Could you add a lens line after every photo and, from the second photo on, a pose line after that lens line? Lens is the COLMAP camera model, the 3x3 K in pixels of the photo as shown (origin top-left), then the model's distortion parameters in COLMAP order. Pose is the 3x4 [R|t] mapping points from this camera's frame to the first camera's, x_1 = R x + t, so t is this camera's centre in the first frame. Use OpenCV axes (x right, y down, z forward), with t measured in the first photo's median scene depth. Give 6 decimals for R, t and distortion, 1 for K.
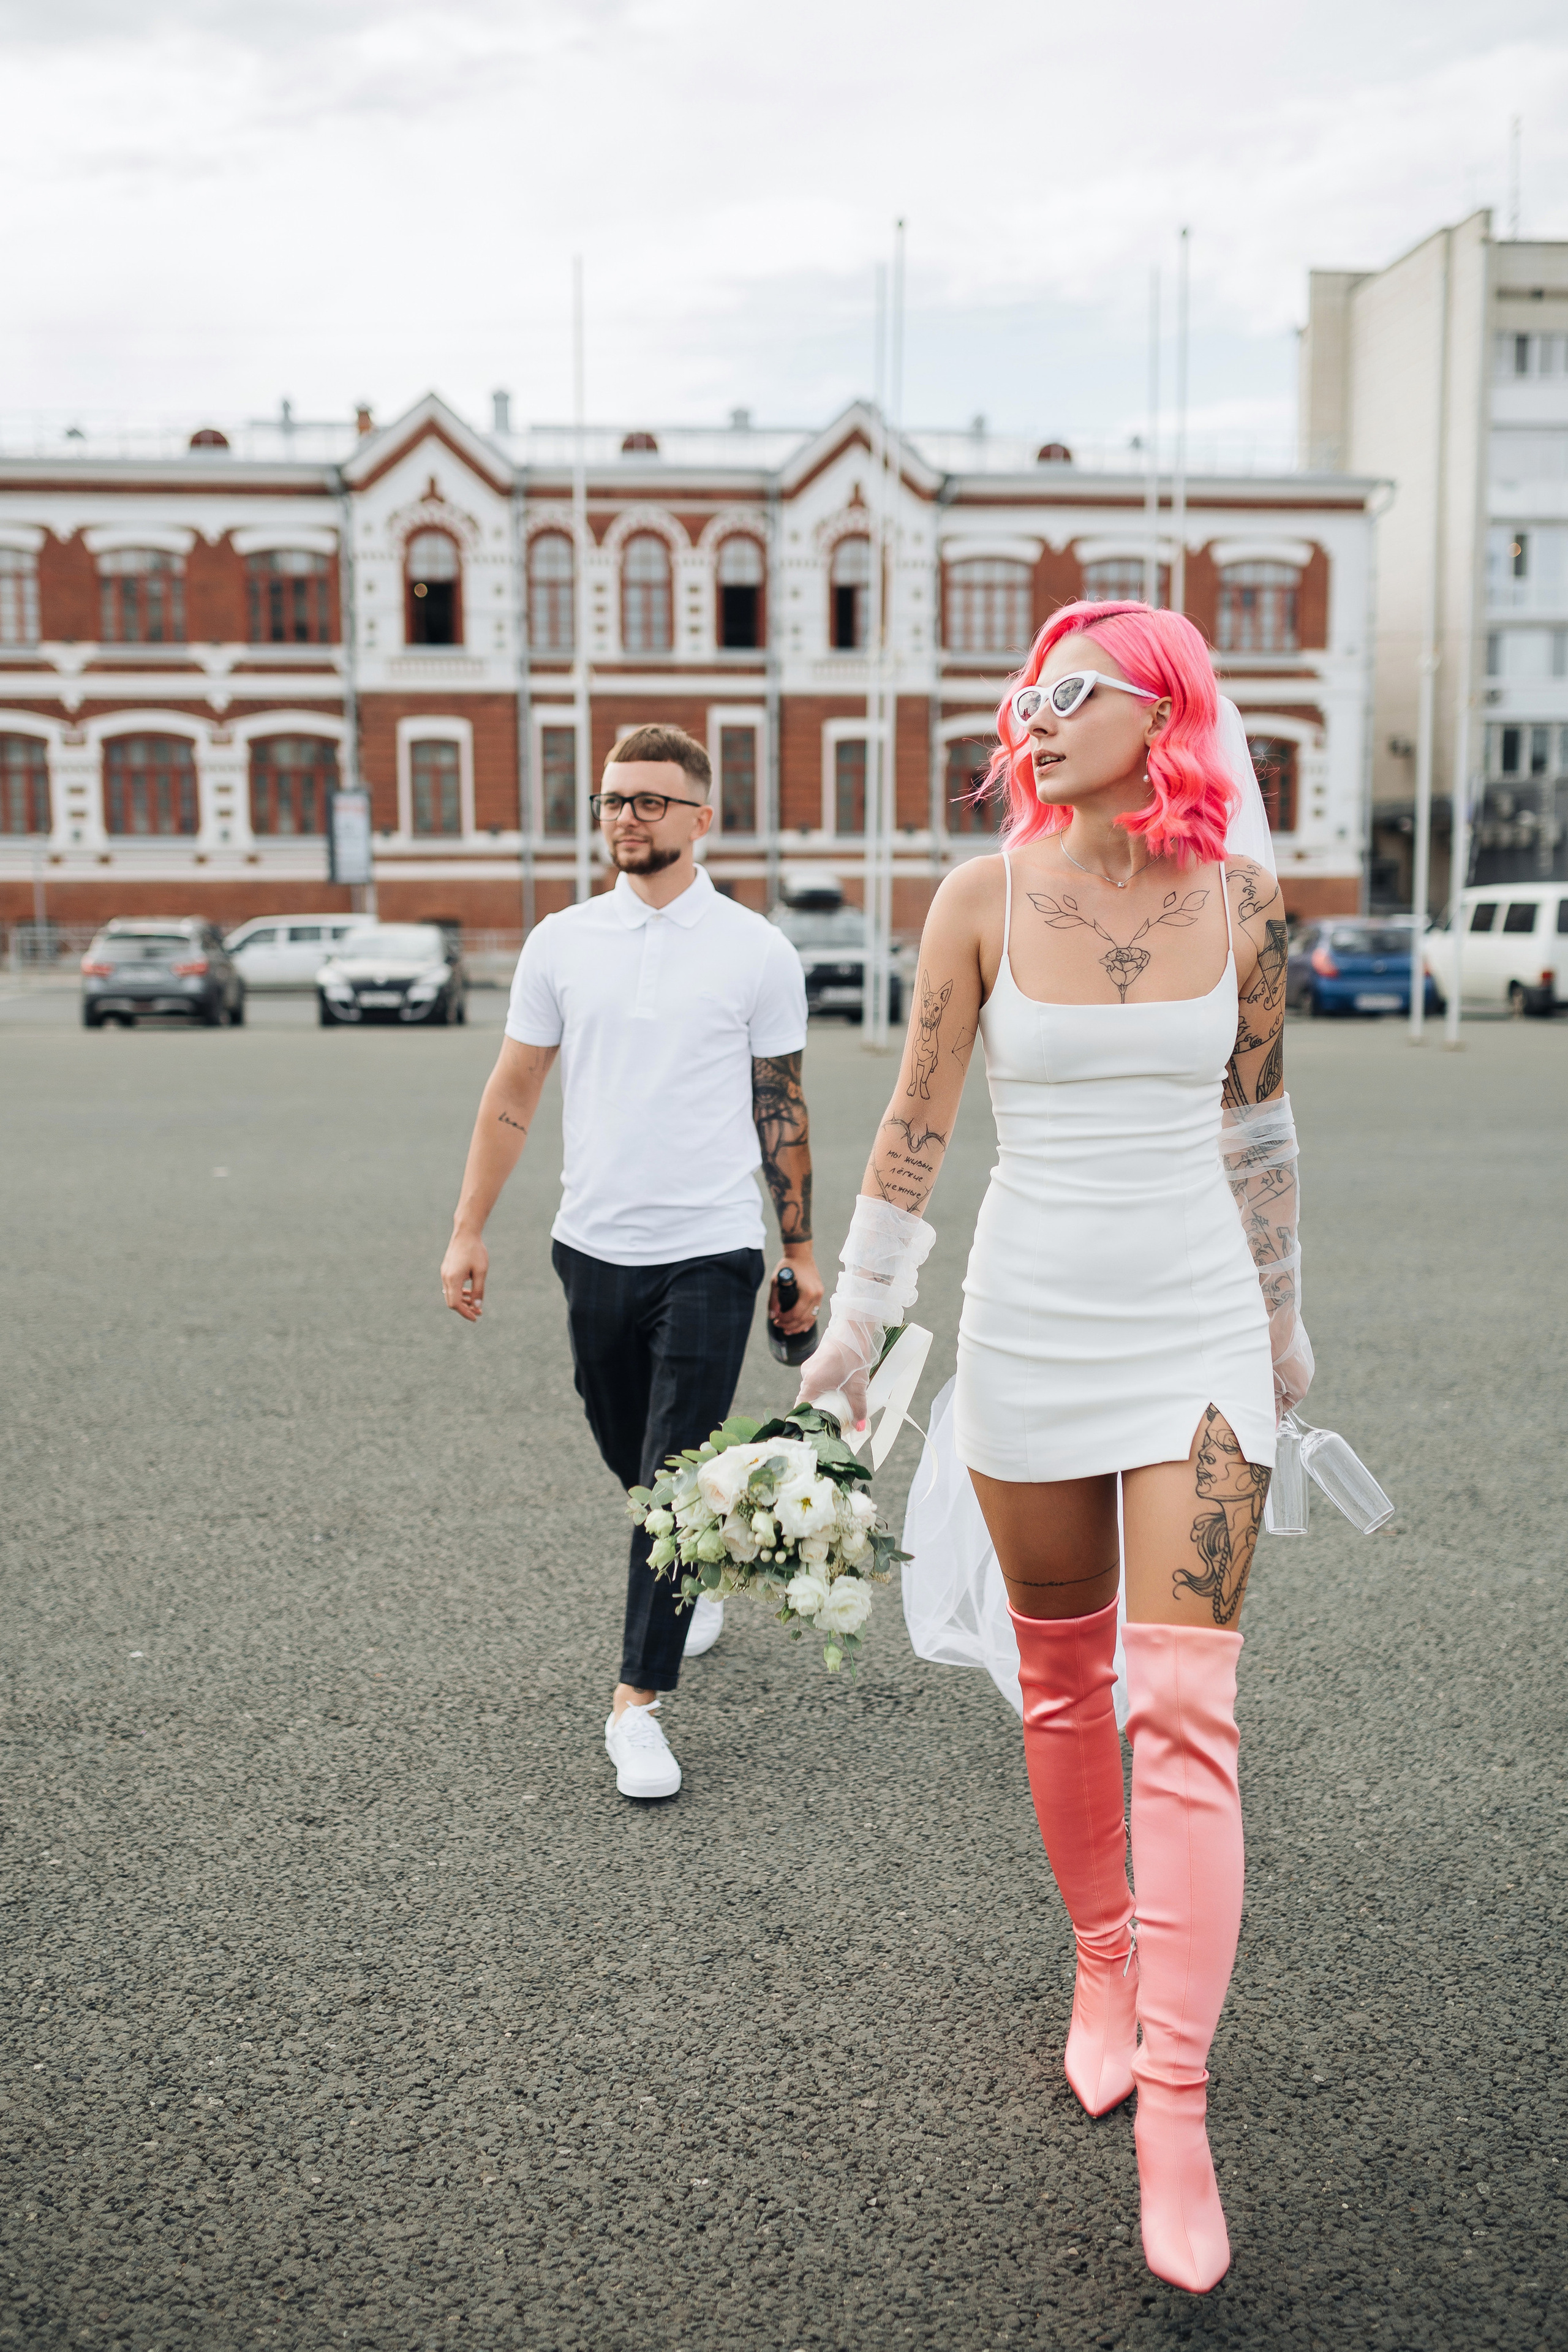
lens RADIAL K [[2252.4, 0, 807.6], [0, 2252.4, 1131.9], [0, 0, 1]] dist [0.040305, 0.000000]
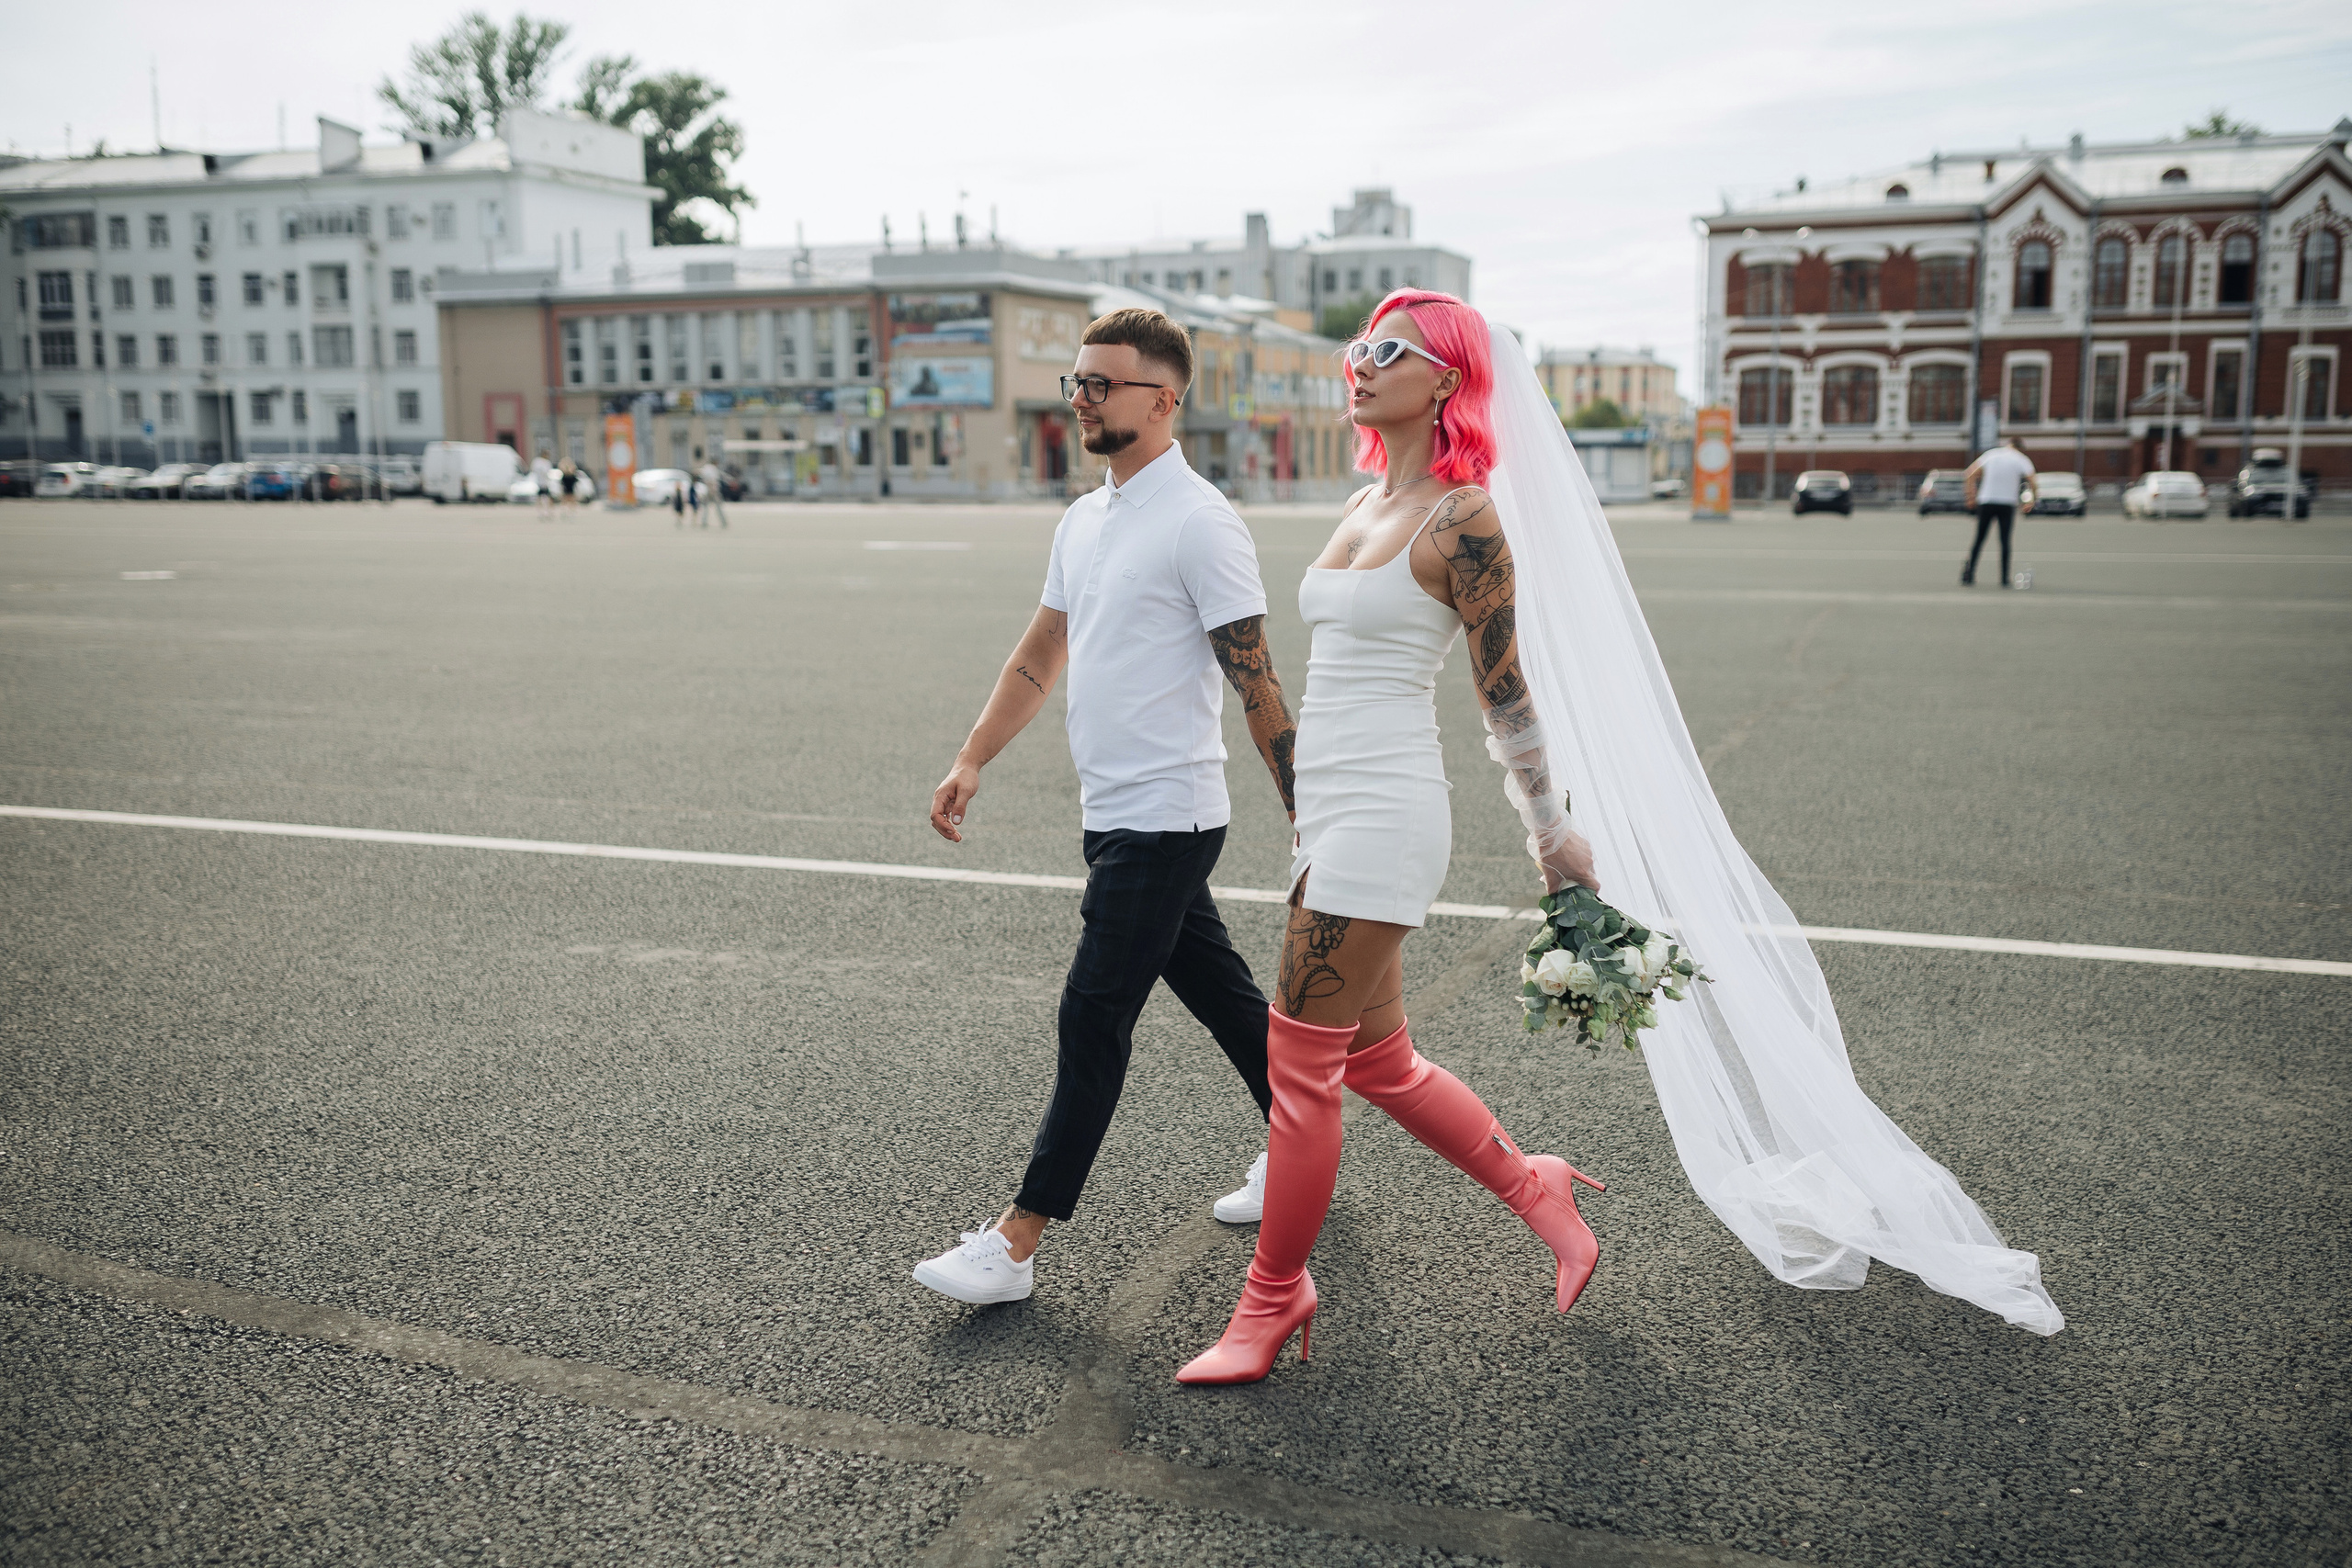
lens RADIAL K [[2252.2, 0, 1187.7], [0, 2252.2, 786.8], [0, 0, 1]] dist [0.040305, 0.000000]
pose [[0.902788, 0.063393, -0.425388, 0.008418], [-0.045354, 0.997595, 0.052411, 0.078815], [0.427688, -0.028023, 0.903492, -0.795462]]
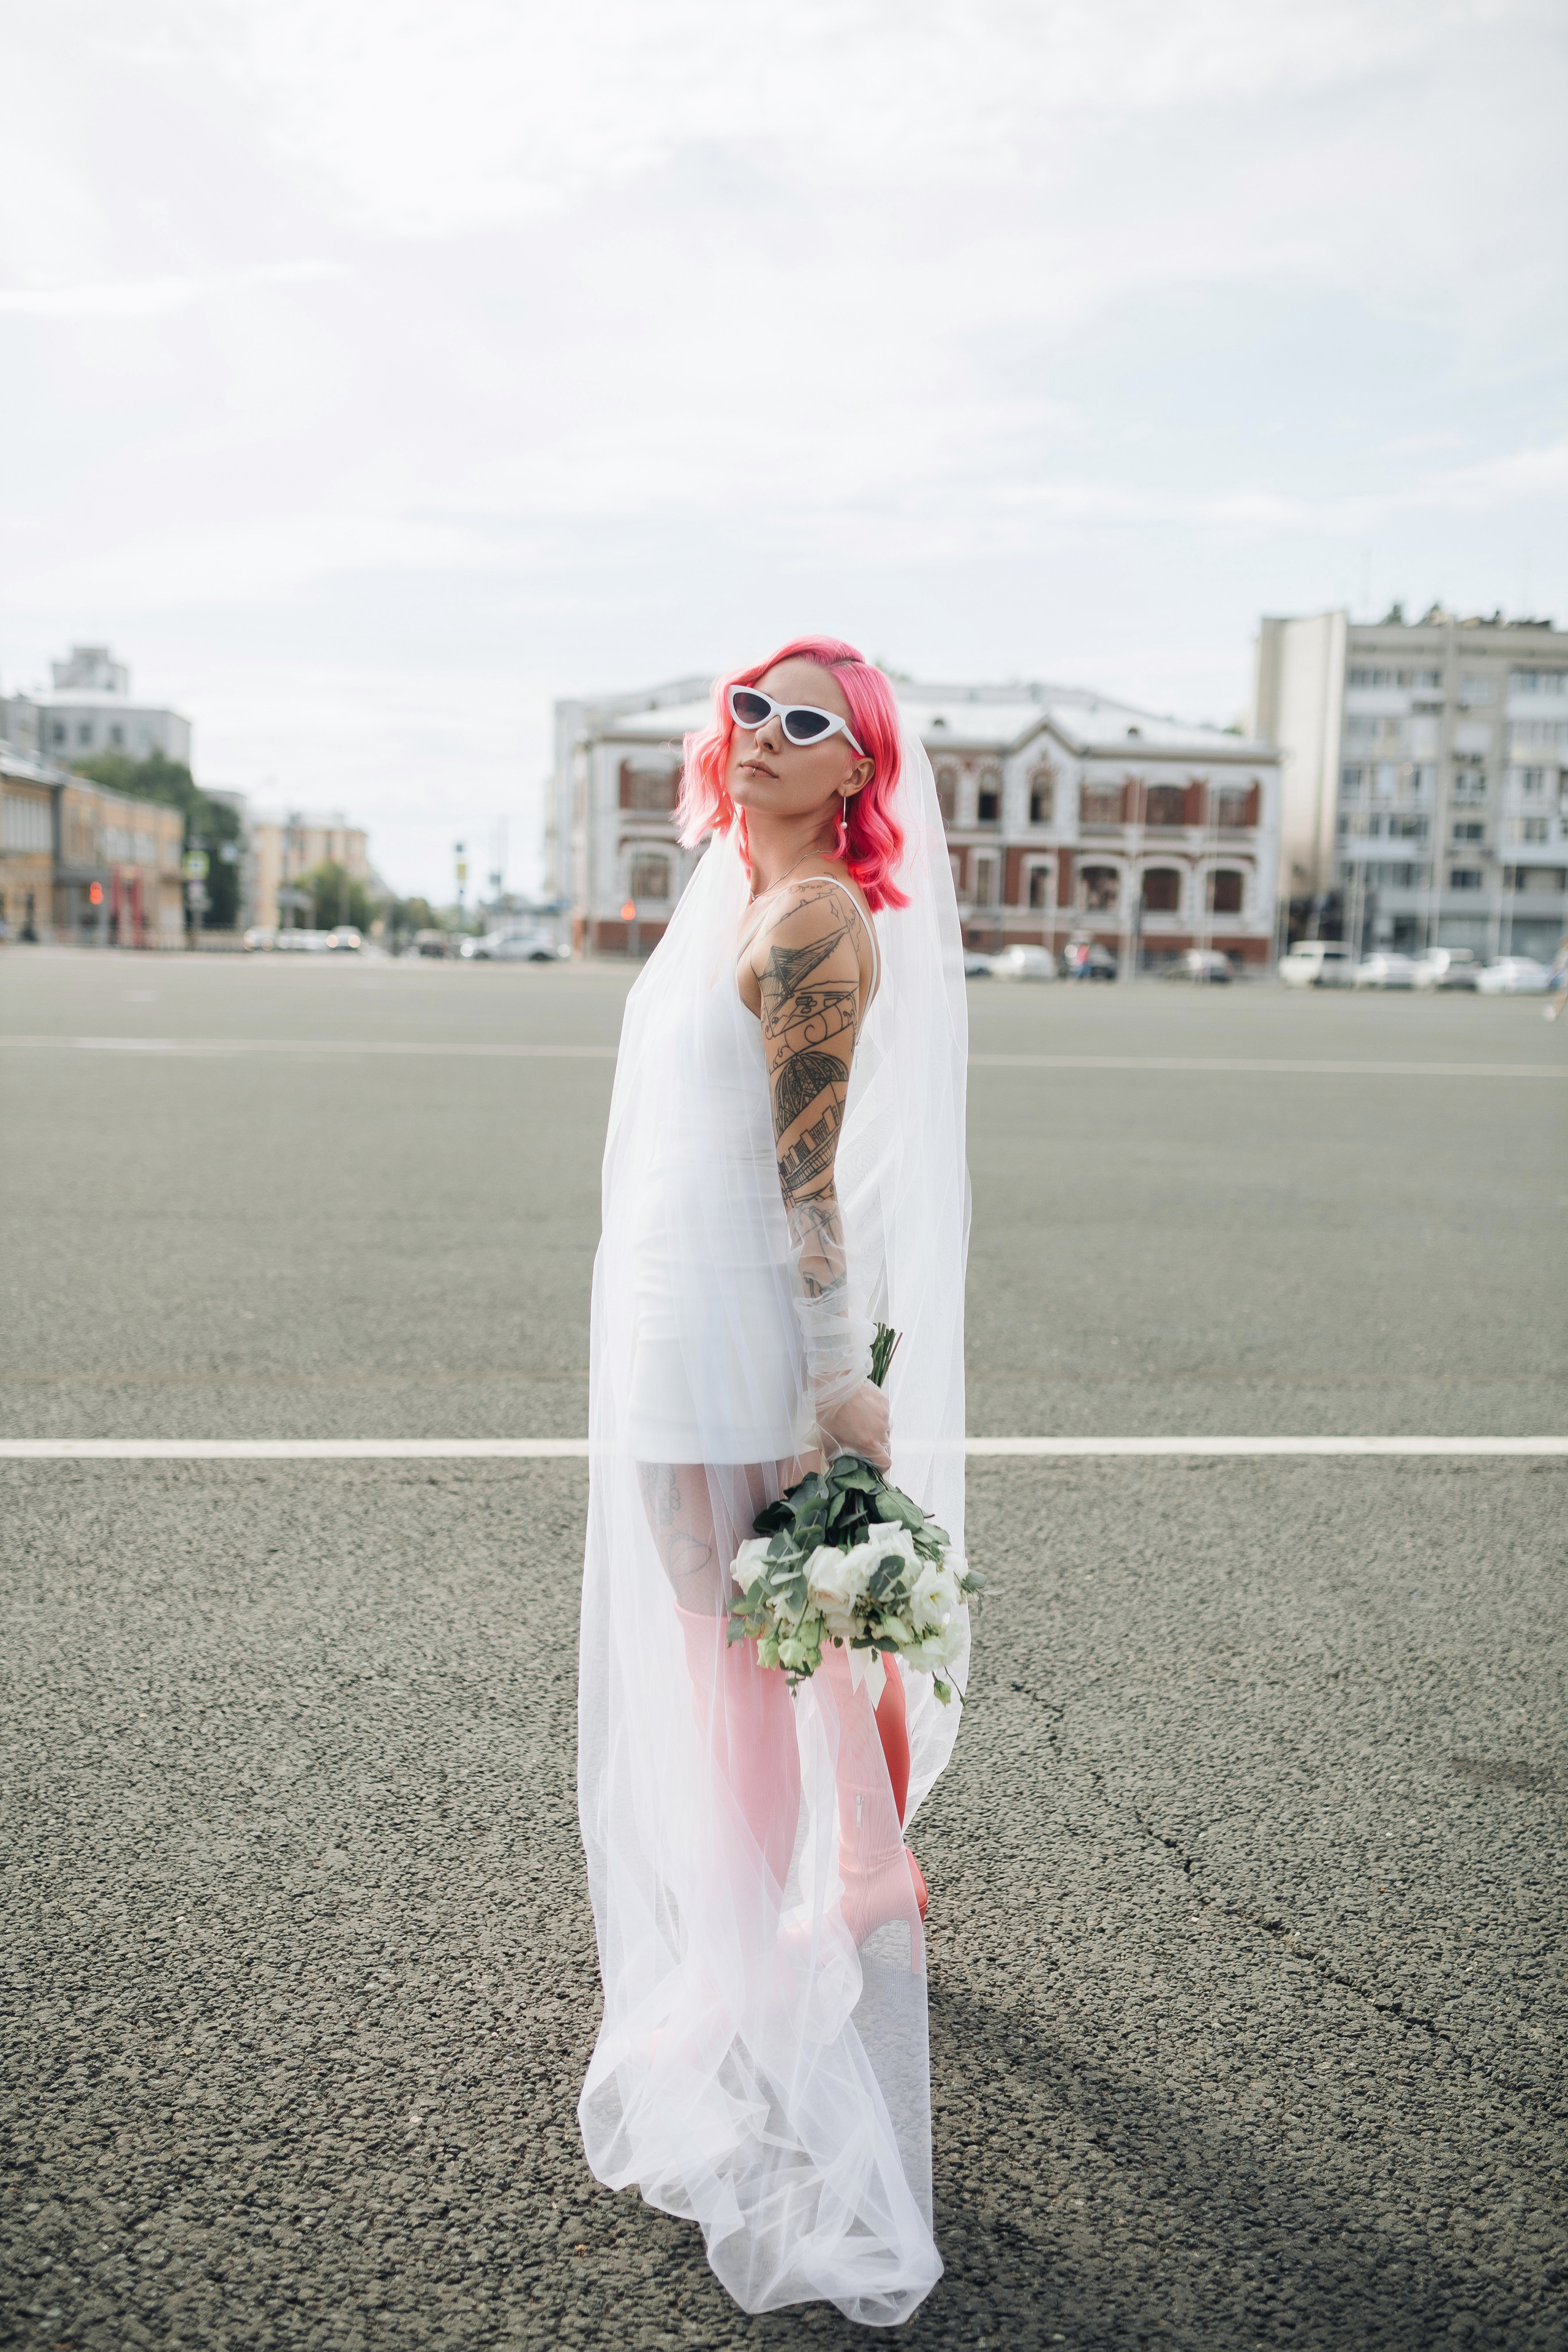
lens RADIAL K [[2252.4, 0, 778.7], [0, 2252.4, 1179.6], [0, 0, 1]] dist [0.040305, 0.000000]
pose [[0.999550, 0.027776, 0.011364, -0.245207], [-0.027885, 0.999566, 0.009541, 0.112741], [-0.011094, -0.009854, 0.999890, -1.159567]]
